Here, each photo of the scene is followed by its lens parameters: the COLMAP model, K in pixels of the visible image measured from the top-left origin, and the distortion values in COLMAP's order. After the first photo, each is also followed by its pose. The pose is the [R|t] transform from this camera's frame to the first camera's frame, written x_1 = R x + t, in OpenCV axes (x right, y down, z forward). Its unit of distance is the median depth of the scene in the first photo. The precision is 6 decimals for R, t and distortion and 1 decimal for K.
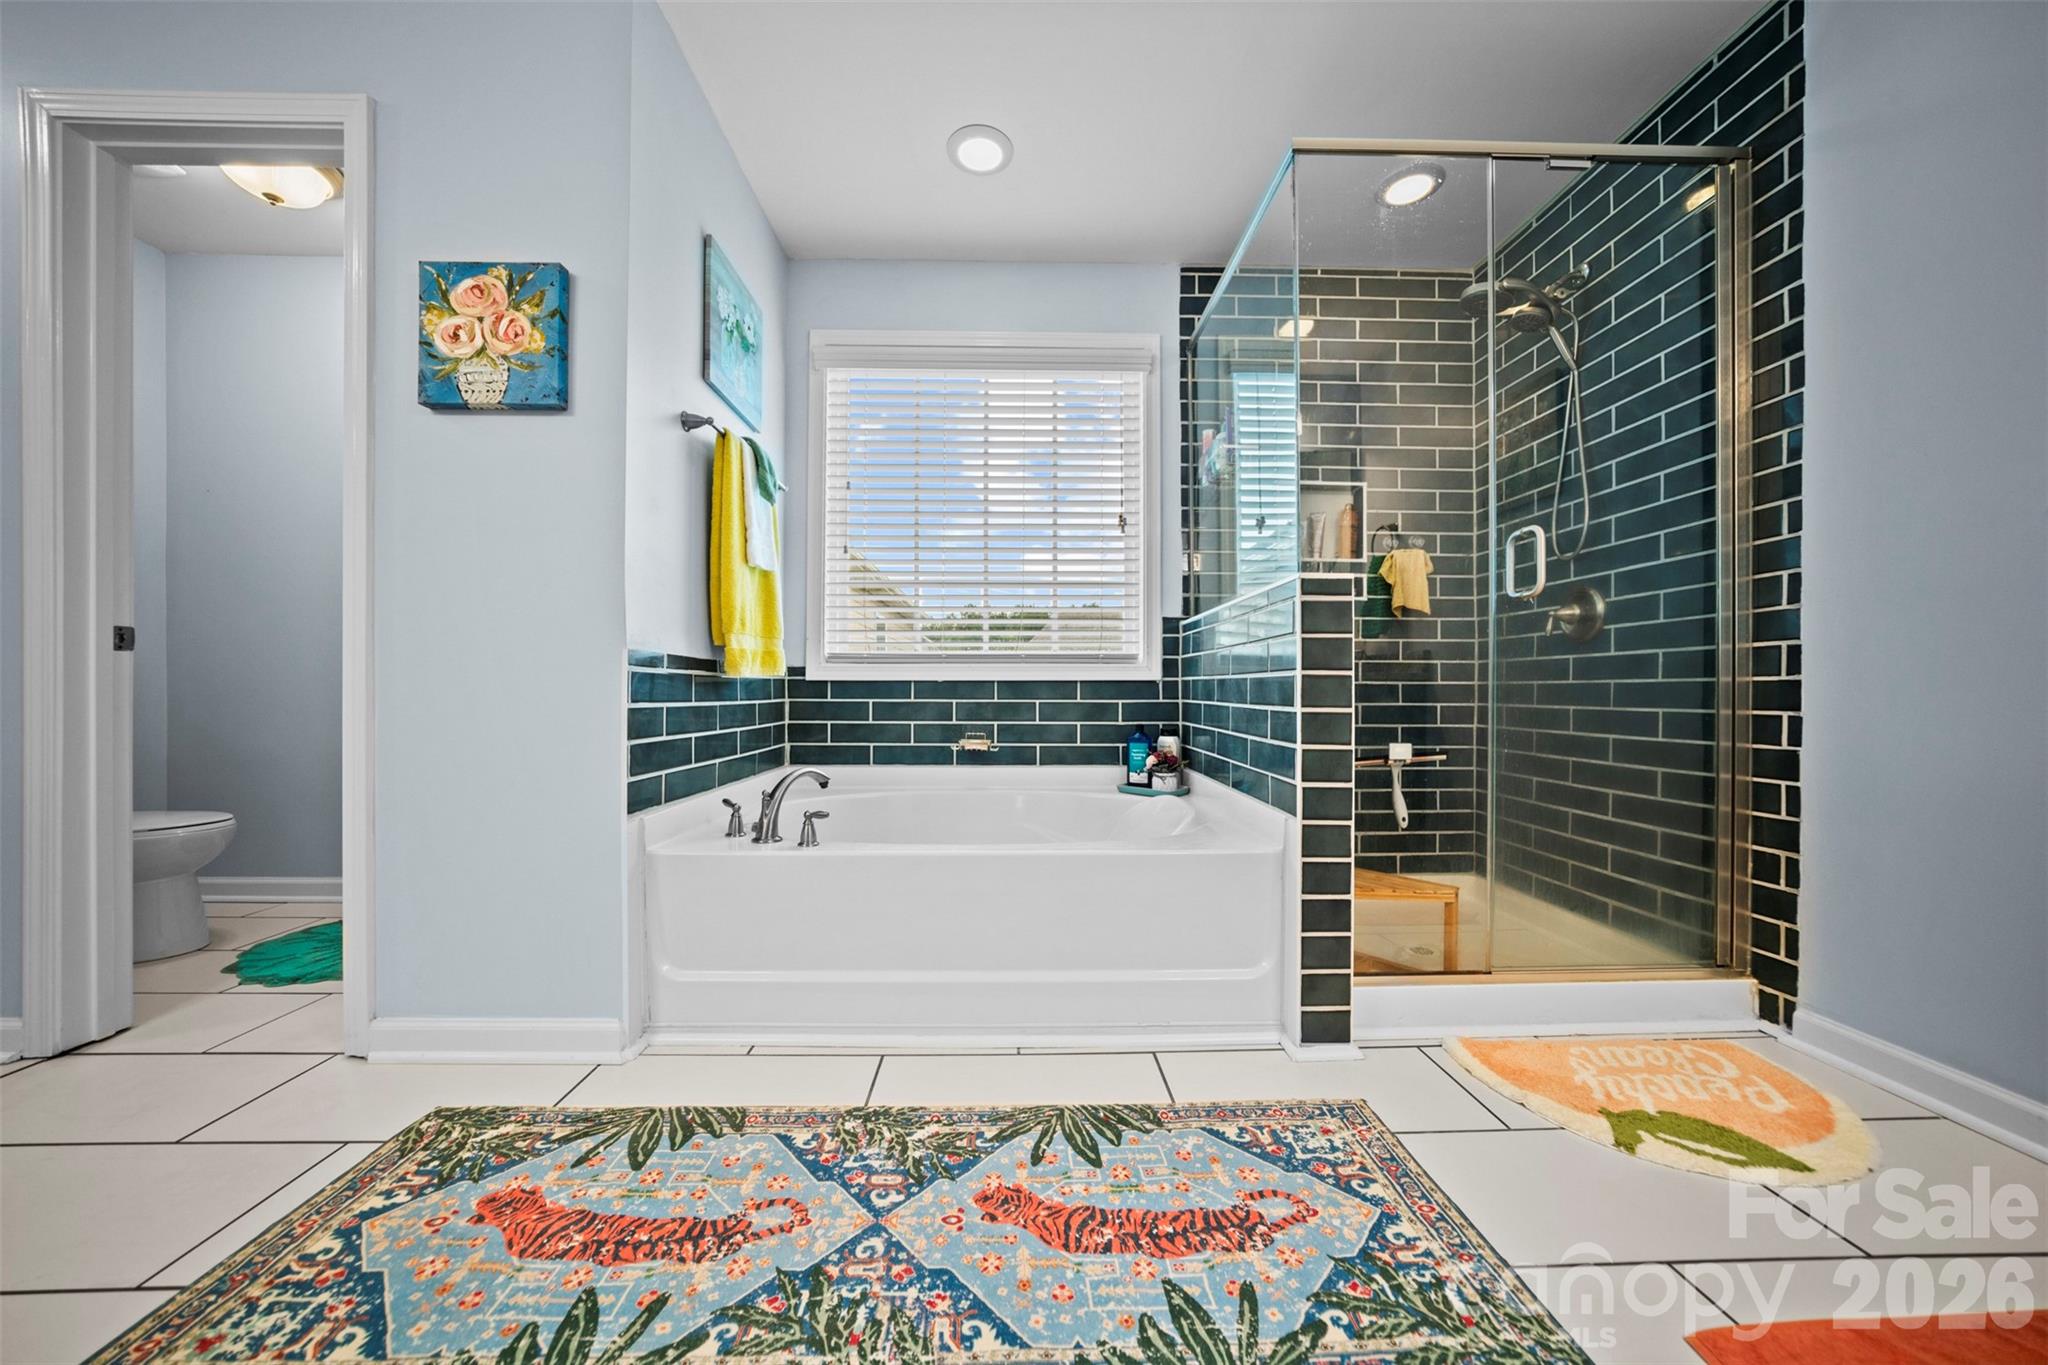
lens RADIAL K [[707.3, 0, 1034.4], [0, 707.3, 694.9], [0, 0, 1]] dist [-0.013967, 0.001921]
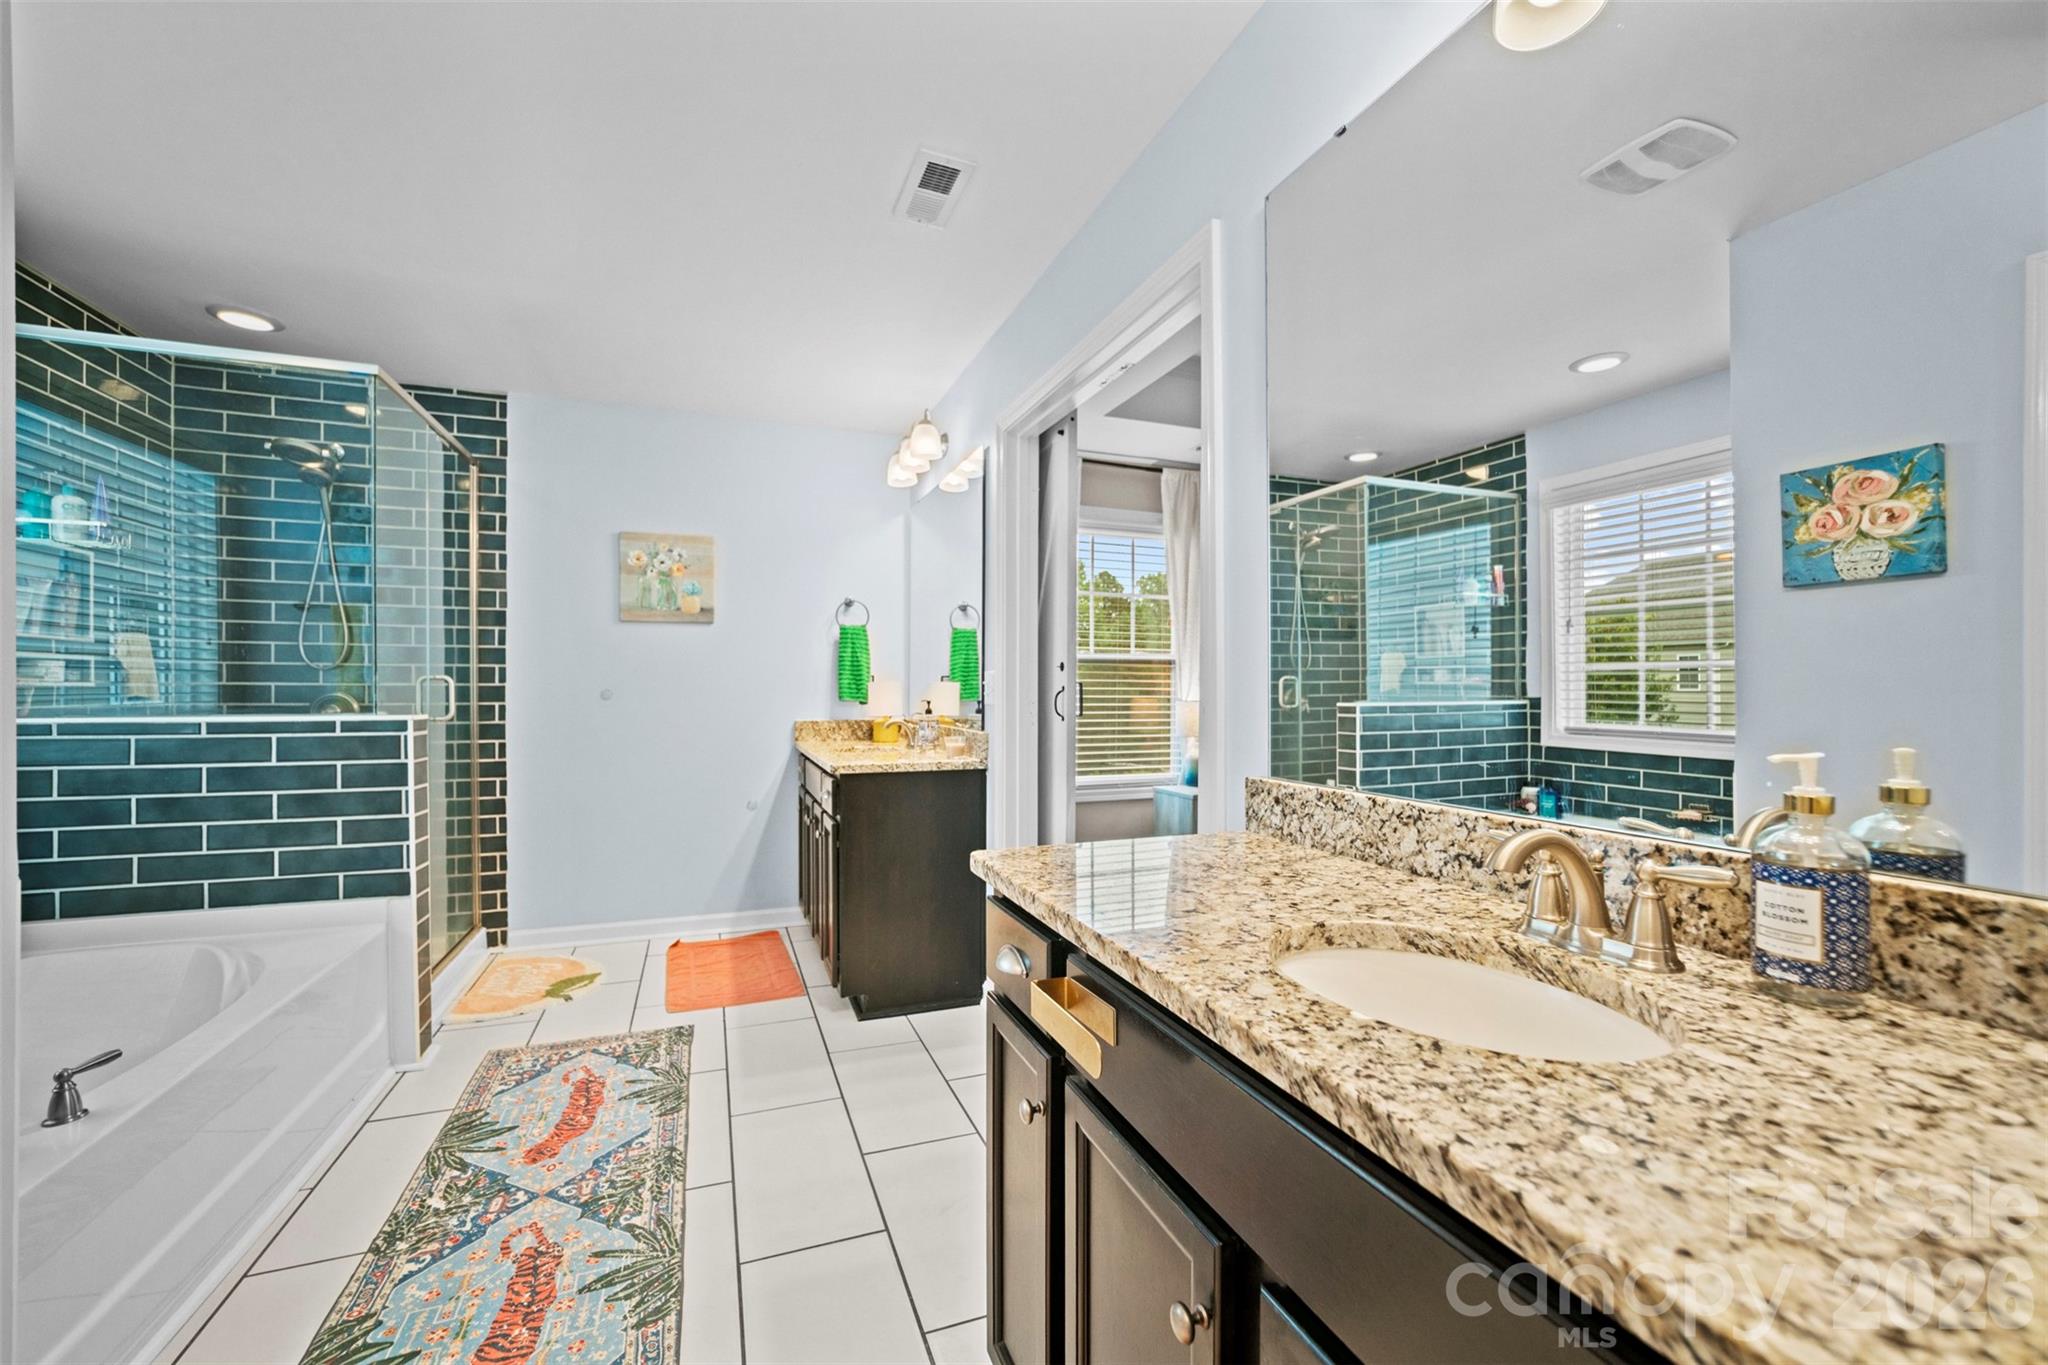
lens RADIAL K [[800.2, 0, 1028.0], [0, 800.2, 691.6], [0, 0, 1]] dist [-0.015186, 0.000375]
pose [[-0.347063, 0.000128, 0.937842, -1.493270], [0.004932, 0.999986, 0.001689, -0.215856], [-0.937829, 0.005211, -0.347059, 0.427265]]
